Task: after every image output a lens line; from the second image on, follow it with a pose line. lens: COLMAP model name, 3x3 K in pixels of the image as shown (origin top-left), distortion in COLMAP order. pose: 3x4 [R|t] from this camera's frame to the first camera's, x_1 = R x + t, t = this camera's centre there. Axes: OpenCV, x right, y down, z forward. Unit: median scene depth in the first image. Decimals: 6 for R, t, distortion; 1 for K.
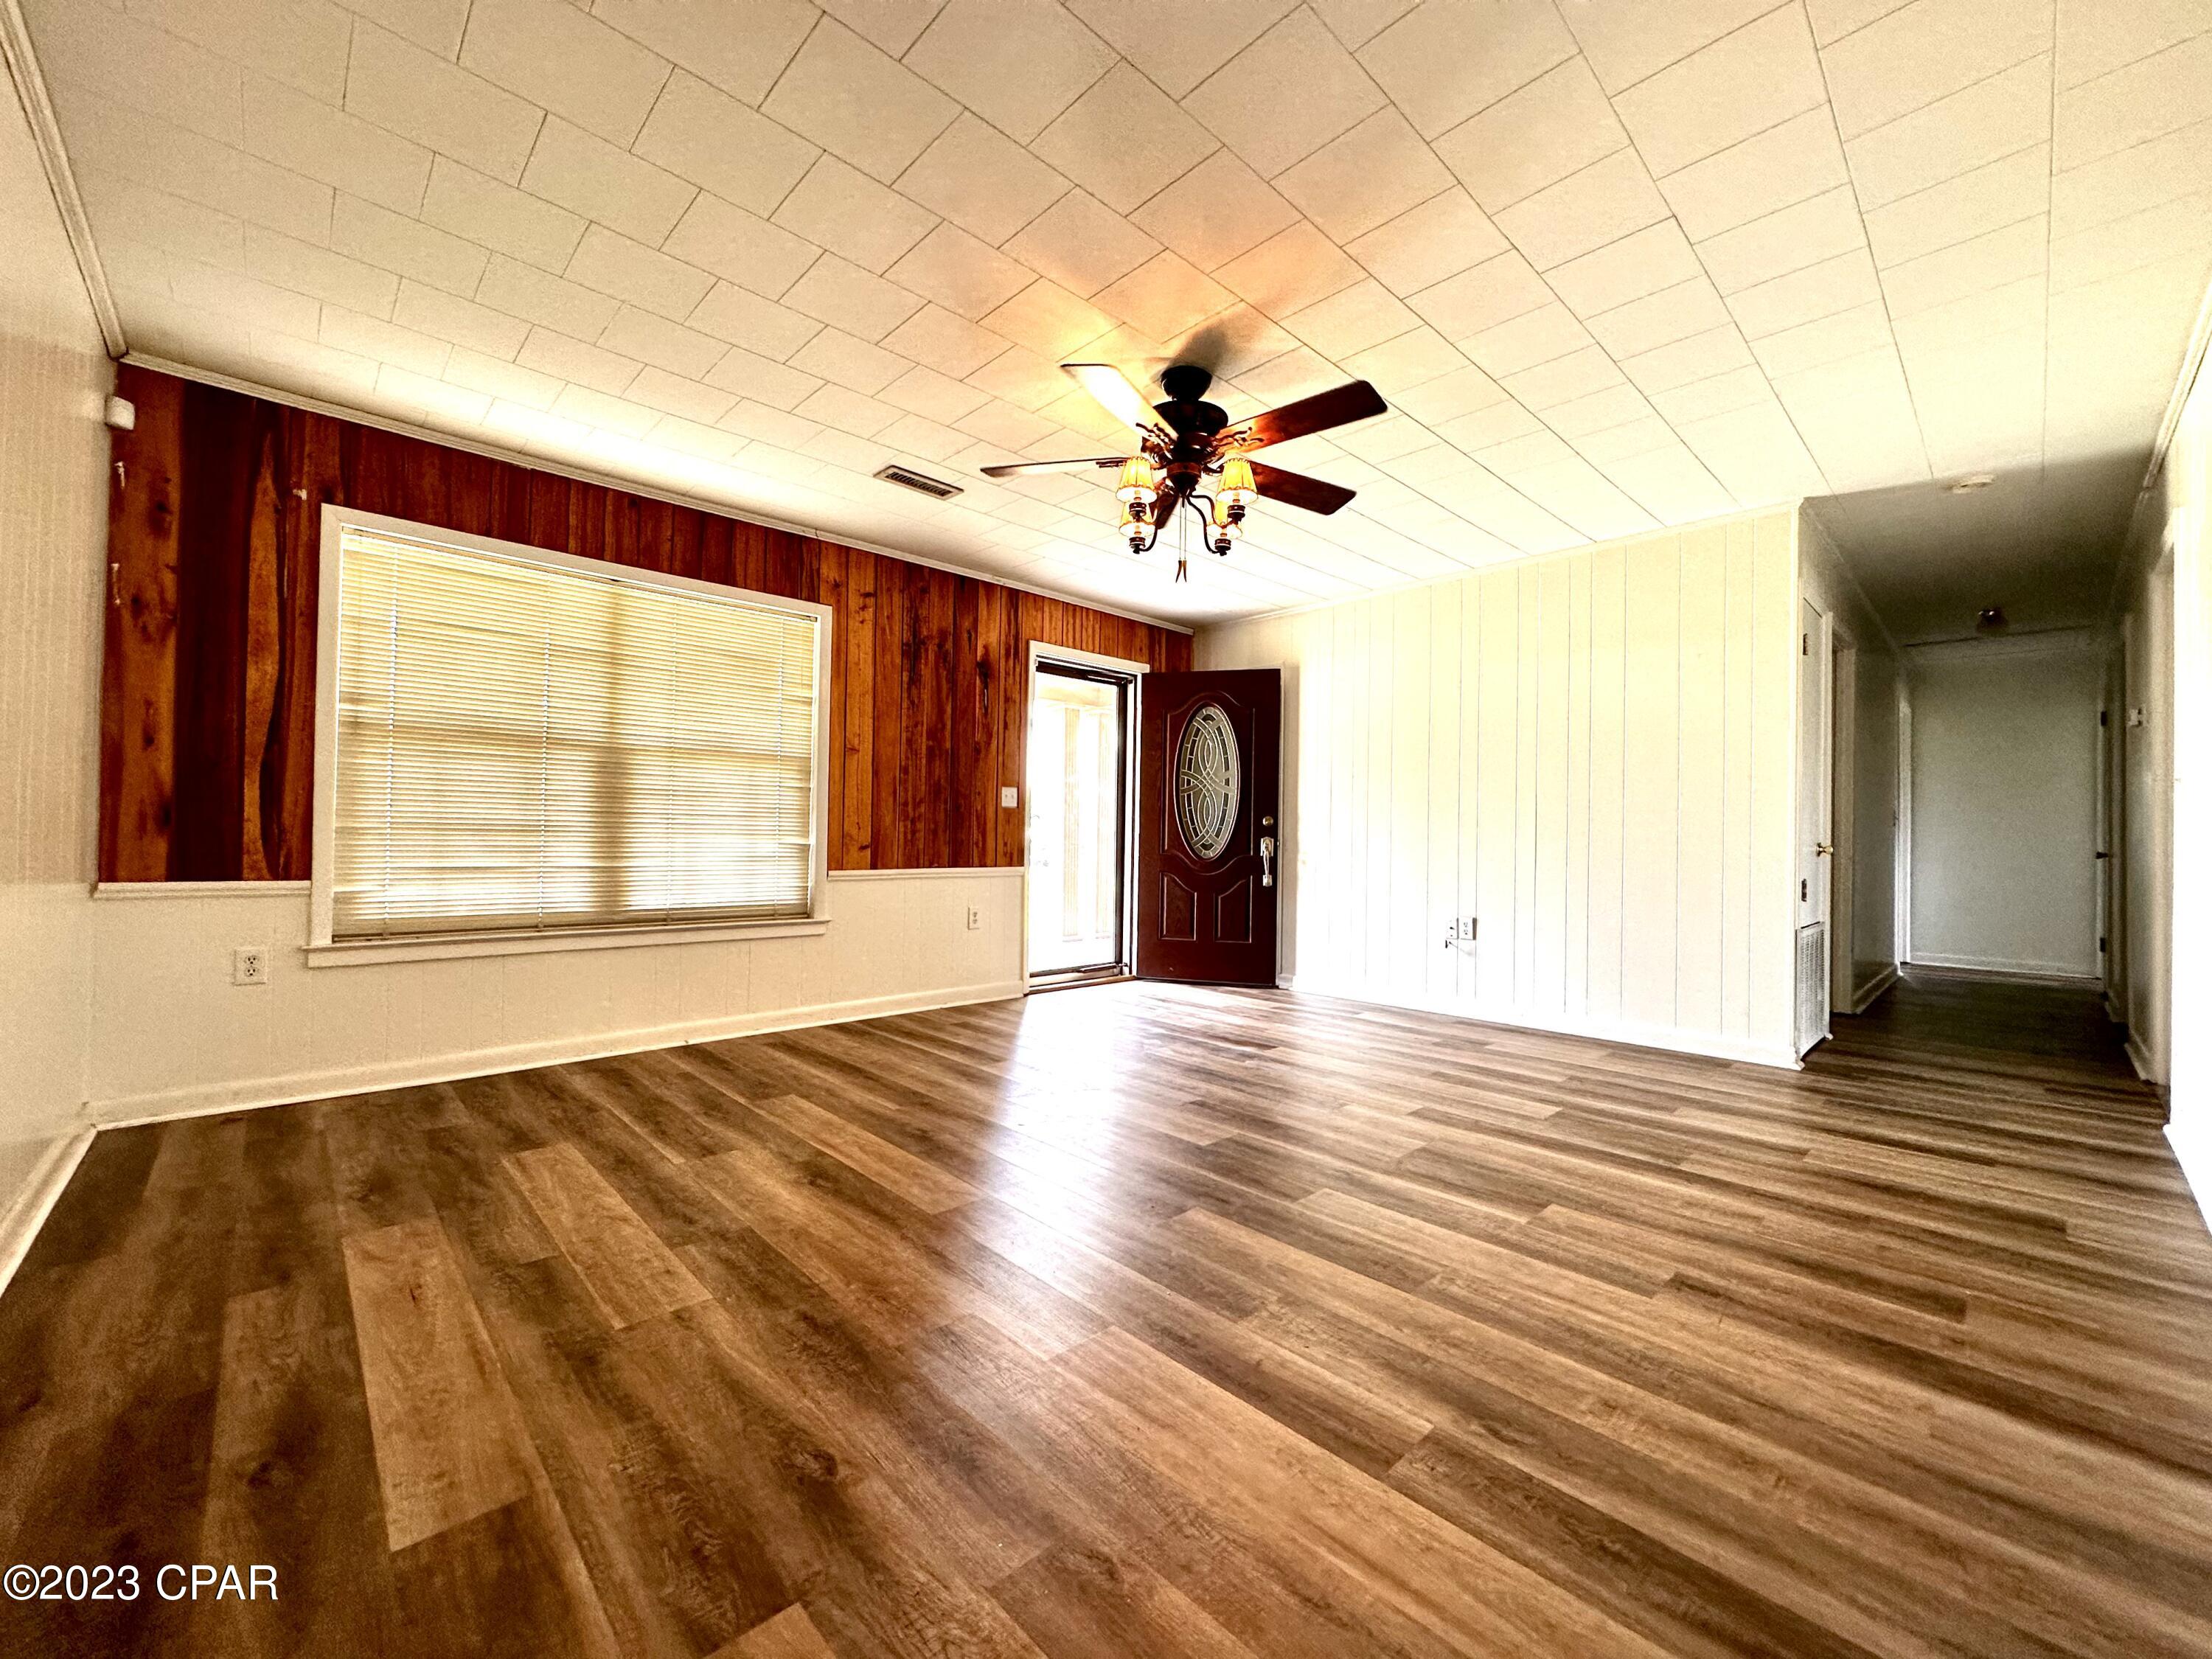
lens RADIAL K [[880.5, 0, 1117.0], [0, 880.5, 834.3], [0, 0, 1]] dist [-0.005096, 0.001624]
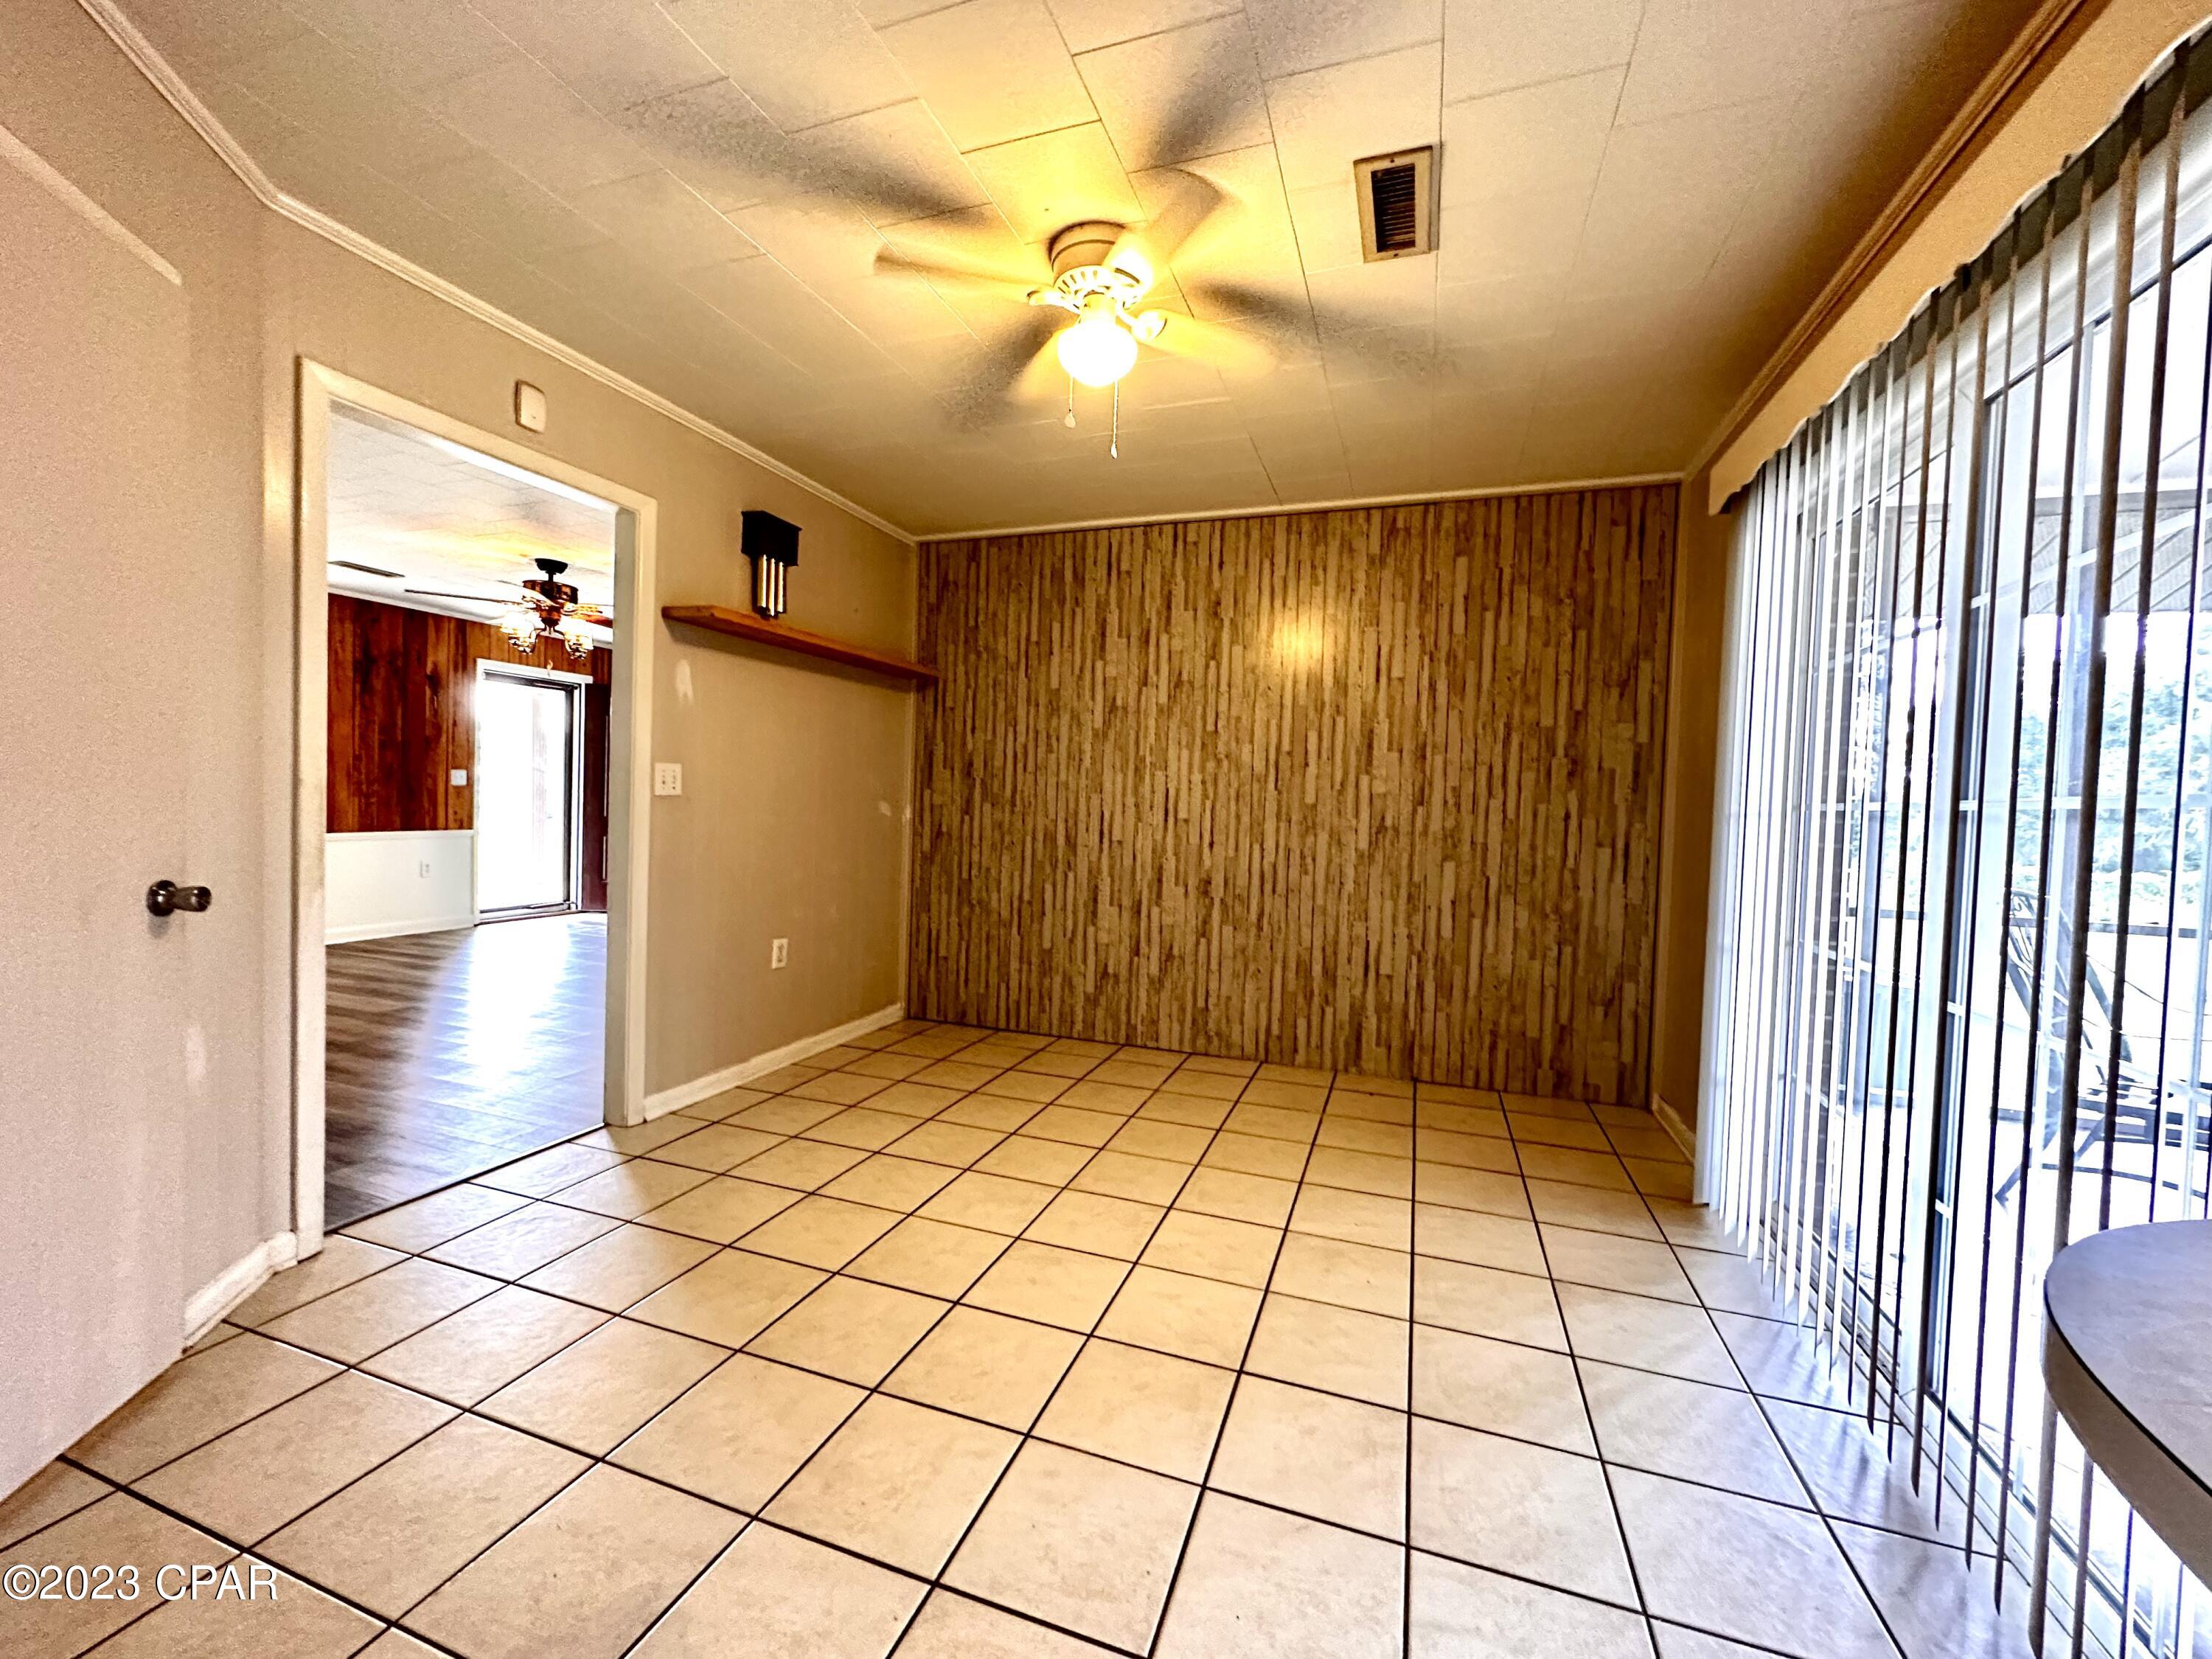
lens RADIAL K [[880.5, 0, 1108.0], [0, 880.5, 819.4], [0, 0, 1]] dist [-0.005096, 0.001624]
pose [[0.892238, -0.003881, 0.451549, 0.215303], [-0.009818, 0.999560, 0.027992, -0.036983], [-0.451459, -0.029409, 0.891807, -0.880180]]
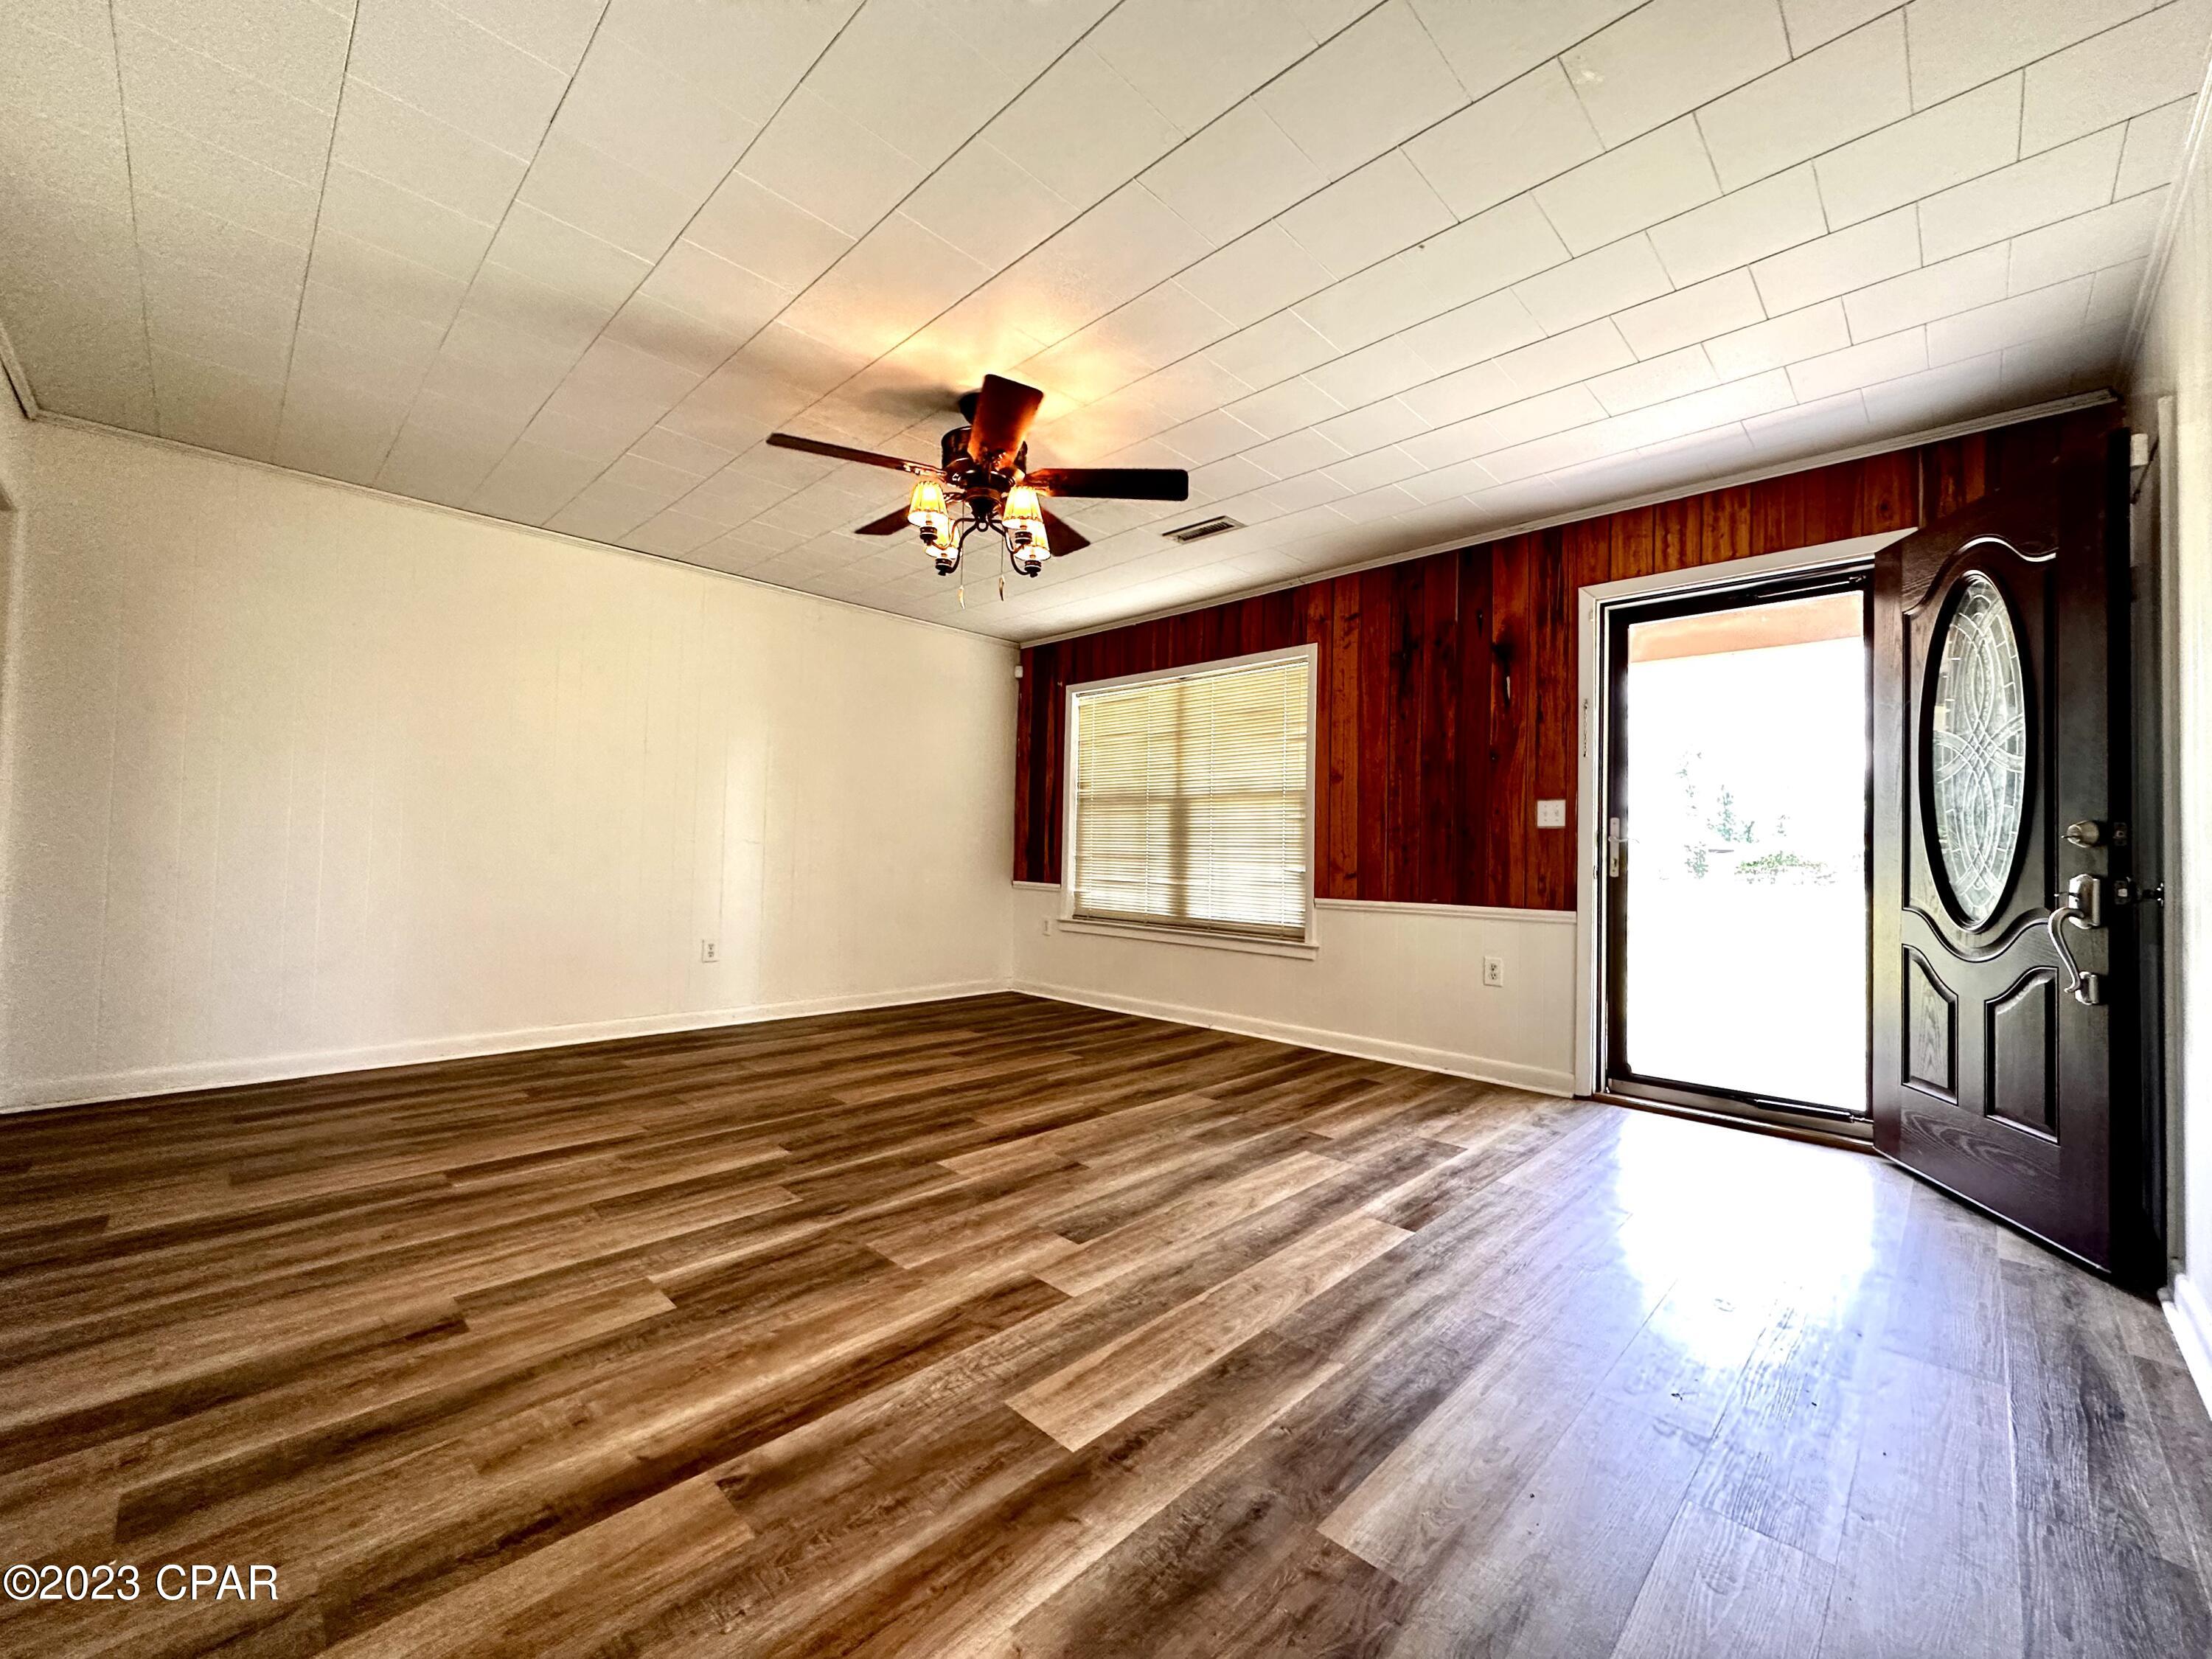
lens RADIAL K [[880.5, 0, 1093.8], [0, 880.5, 831.9], [0, 0, 1]] dist [-0.005096, 0.001624]
pose [[0.028342, -0.038101, -0.998872, 0.831250], [-0.016004, 0.999128, -0.038564, 0.009420], [0.999470, 0.017079, 0.027708, 0.850964]]
